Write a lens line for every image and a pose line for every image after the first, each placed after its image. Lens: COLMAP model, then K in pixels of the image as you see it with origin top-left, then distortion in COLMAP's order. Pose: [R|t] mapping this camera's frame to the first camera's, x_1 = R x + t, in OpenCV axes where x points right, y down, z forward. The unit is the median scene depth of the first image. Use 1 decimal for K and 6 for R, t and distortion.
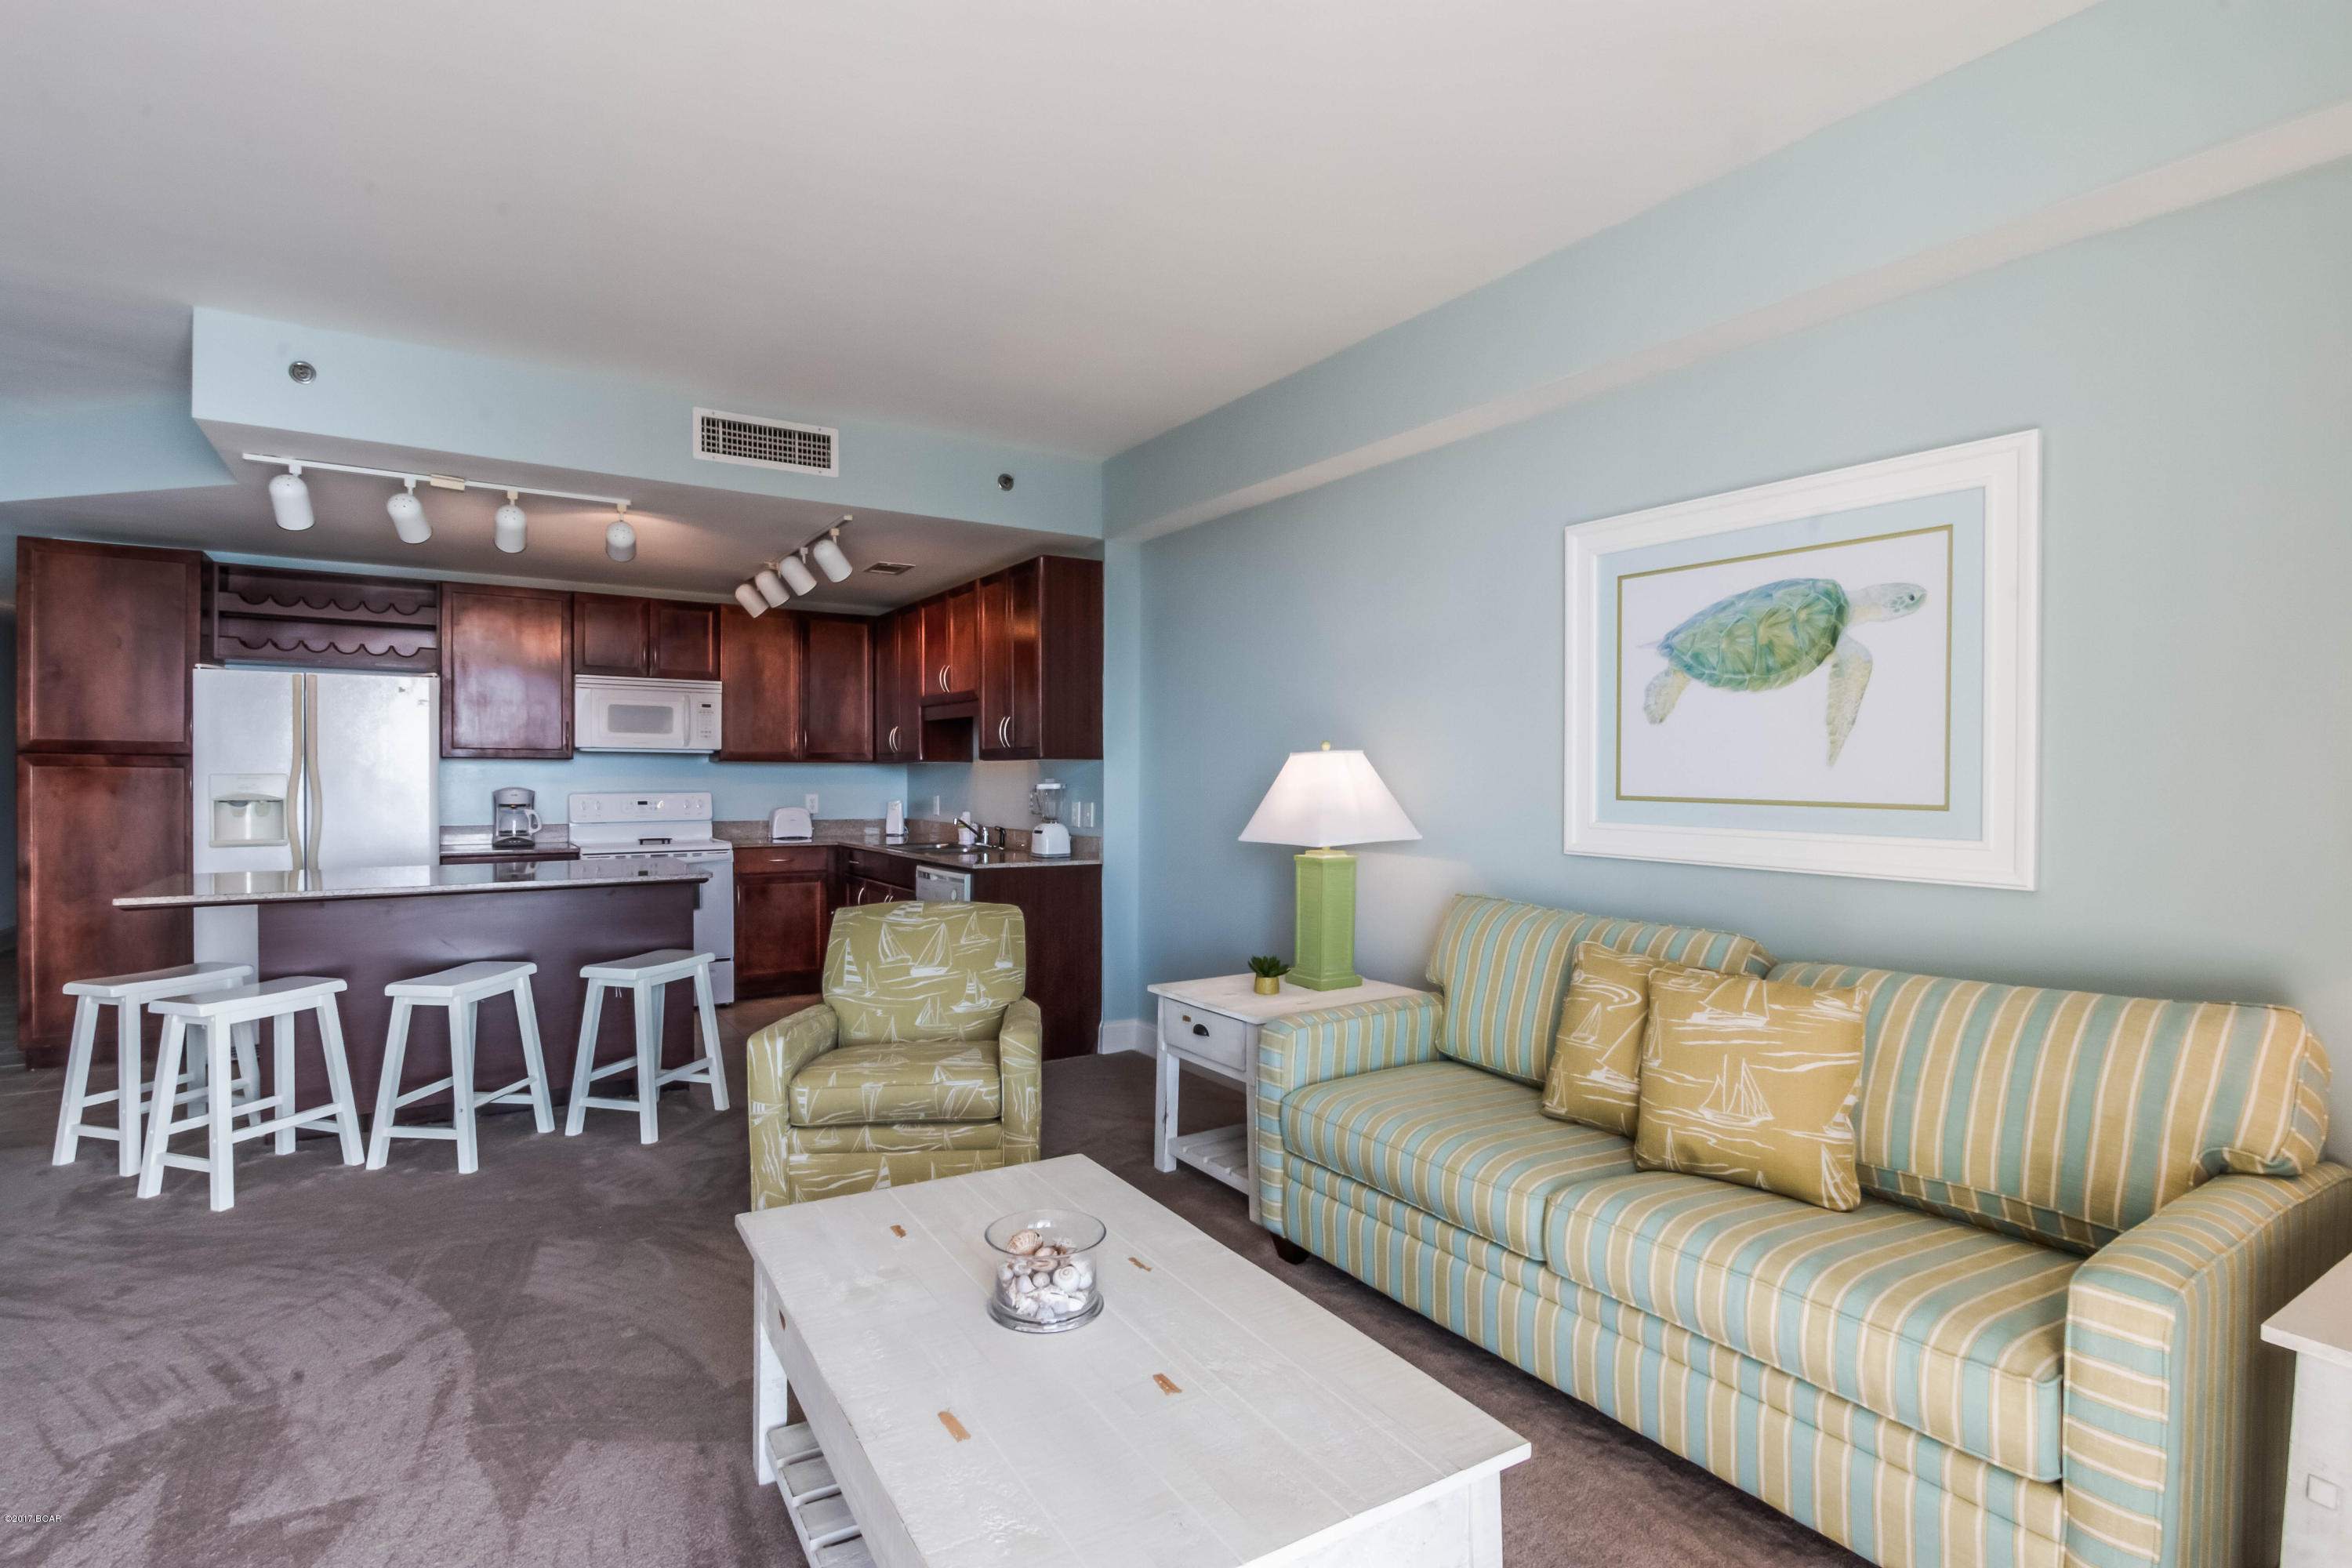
lens RADIAL K [[1131.4, 0, 1154.0], [0, 1131.4, 785.8], [0, 0, 1]] dist [-0.011747, 0.001639]
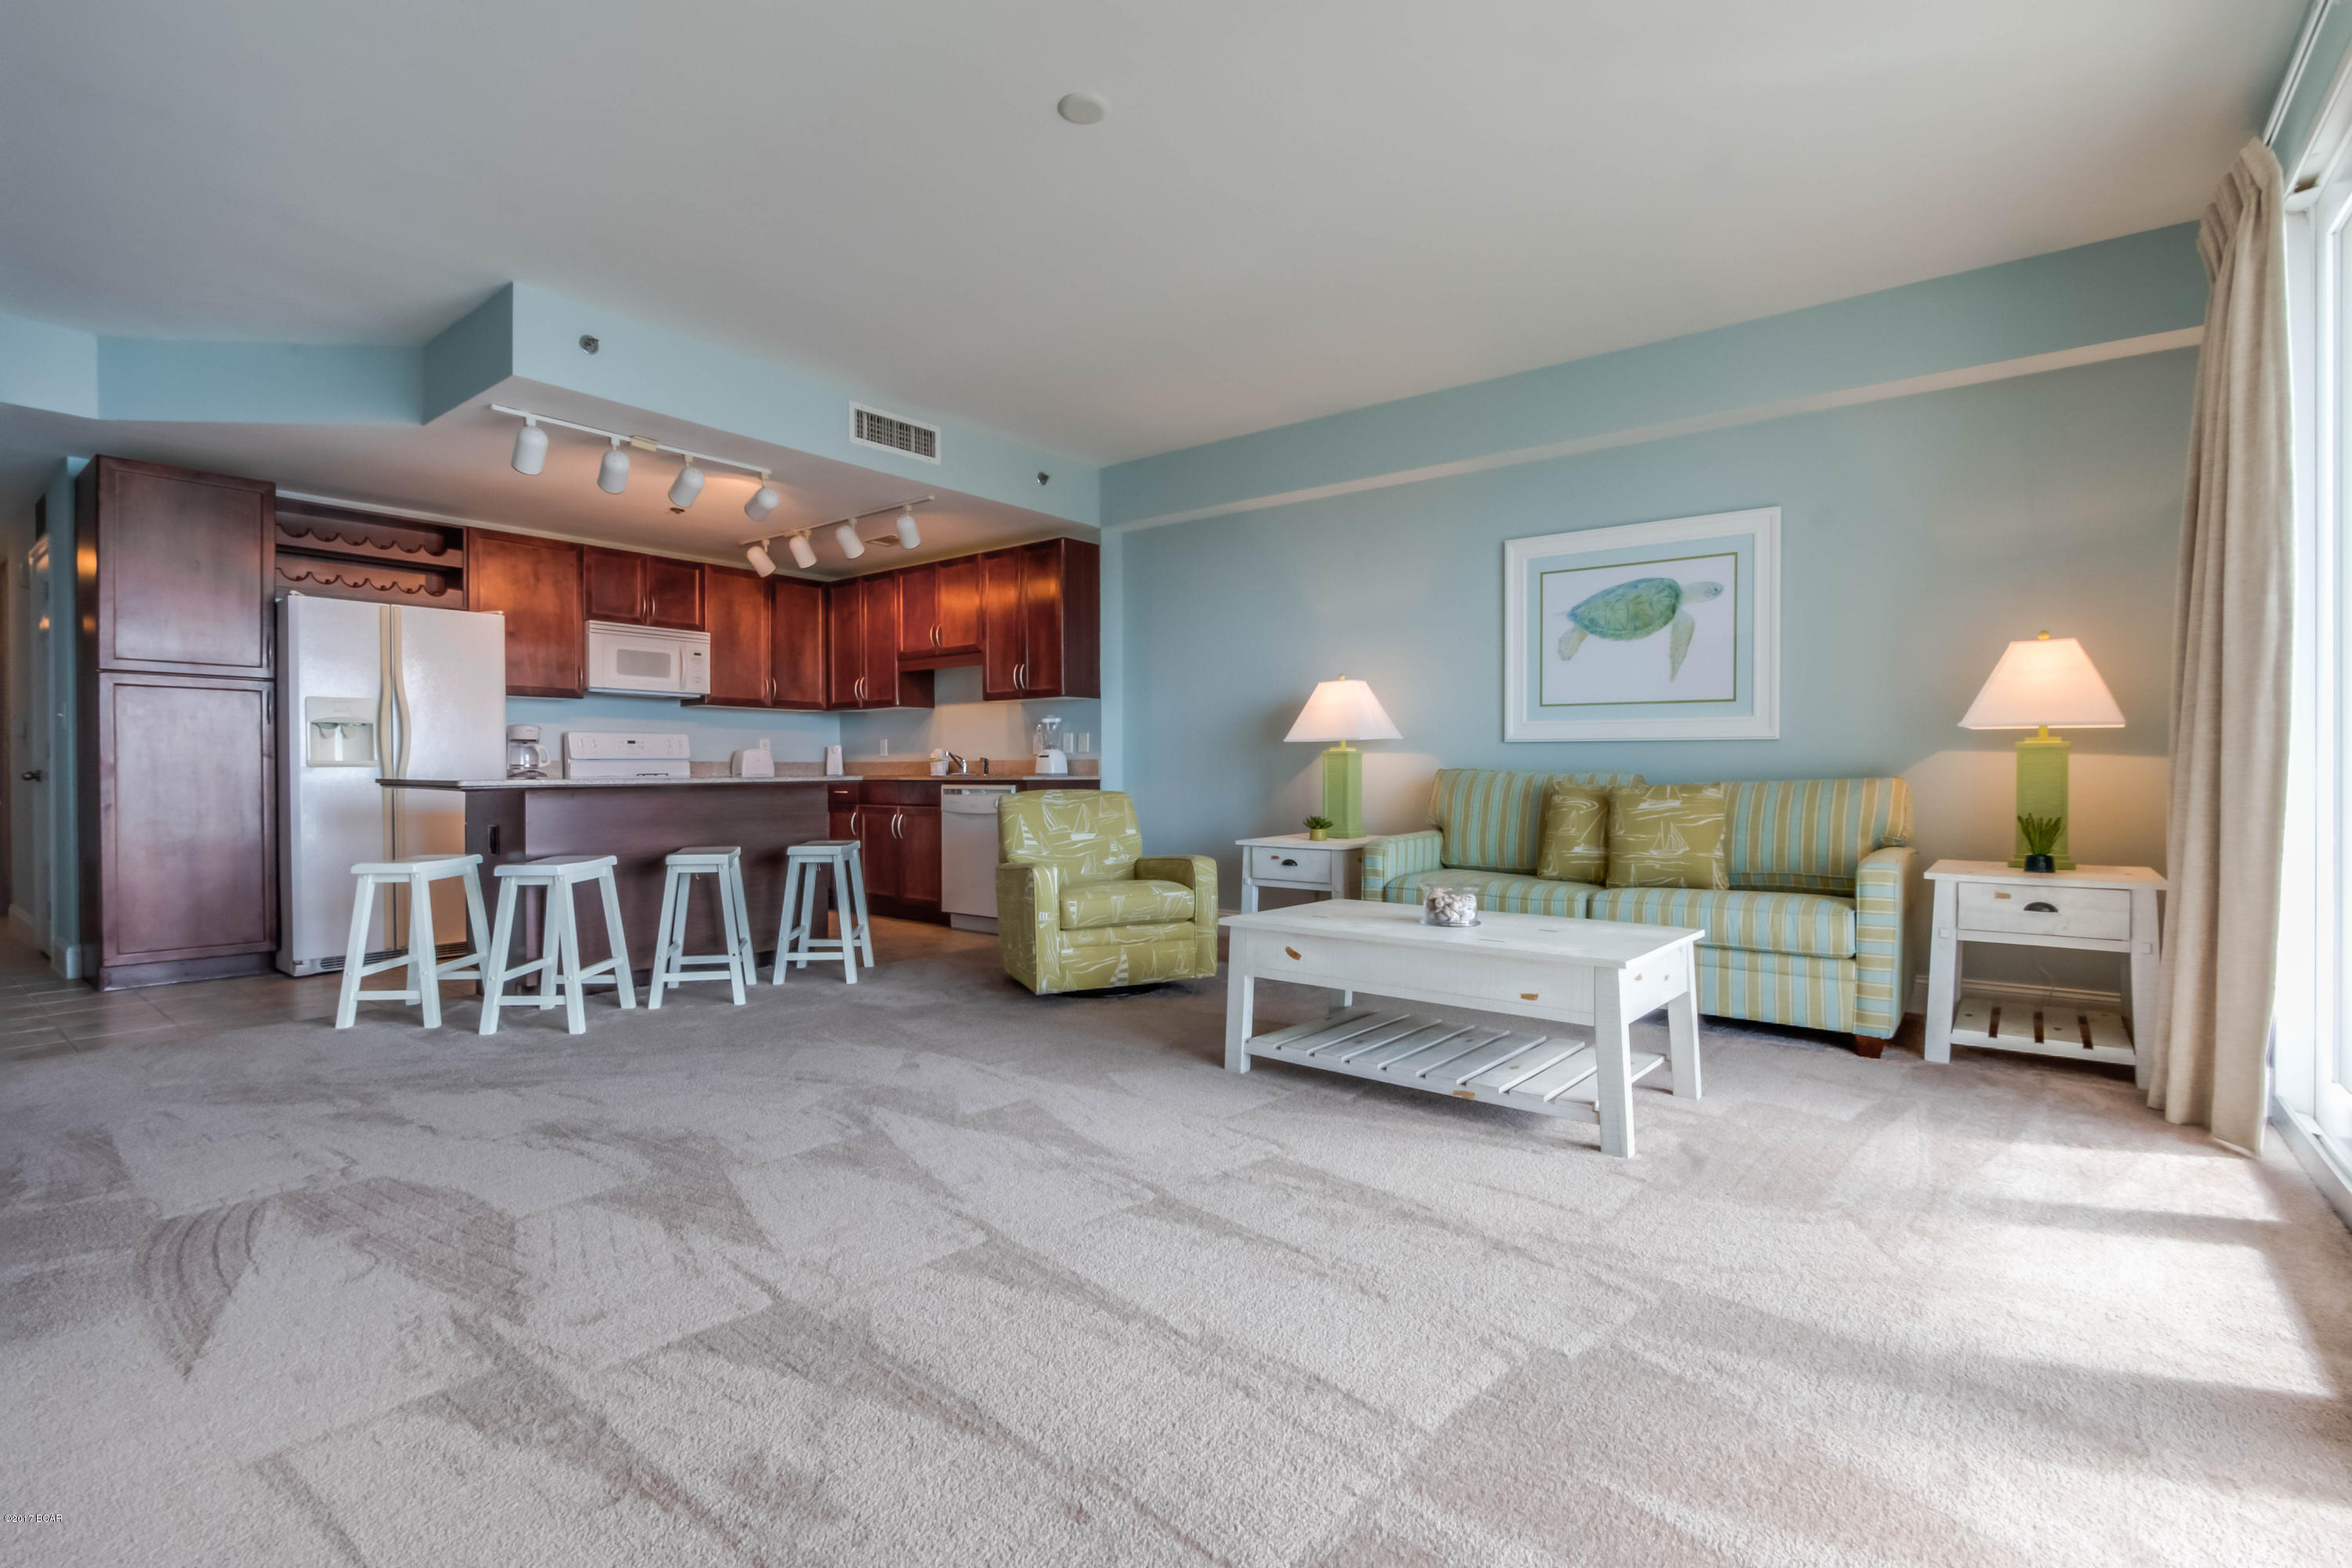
lens RADIAL K [[1096.5, 0, 1170.3], [0, 1096.5, 776.4], [0, 0, 1]] dist [-0.014456, 0.000667]
pose [[0.943066, -0.008936, 0.332486, -0.535169], [0.009649, 0.999953, -0.000495, 0.092245], [-0.332466, 0.003675, 0.943108, -0.283675]]
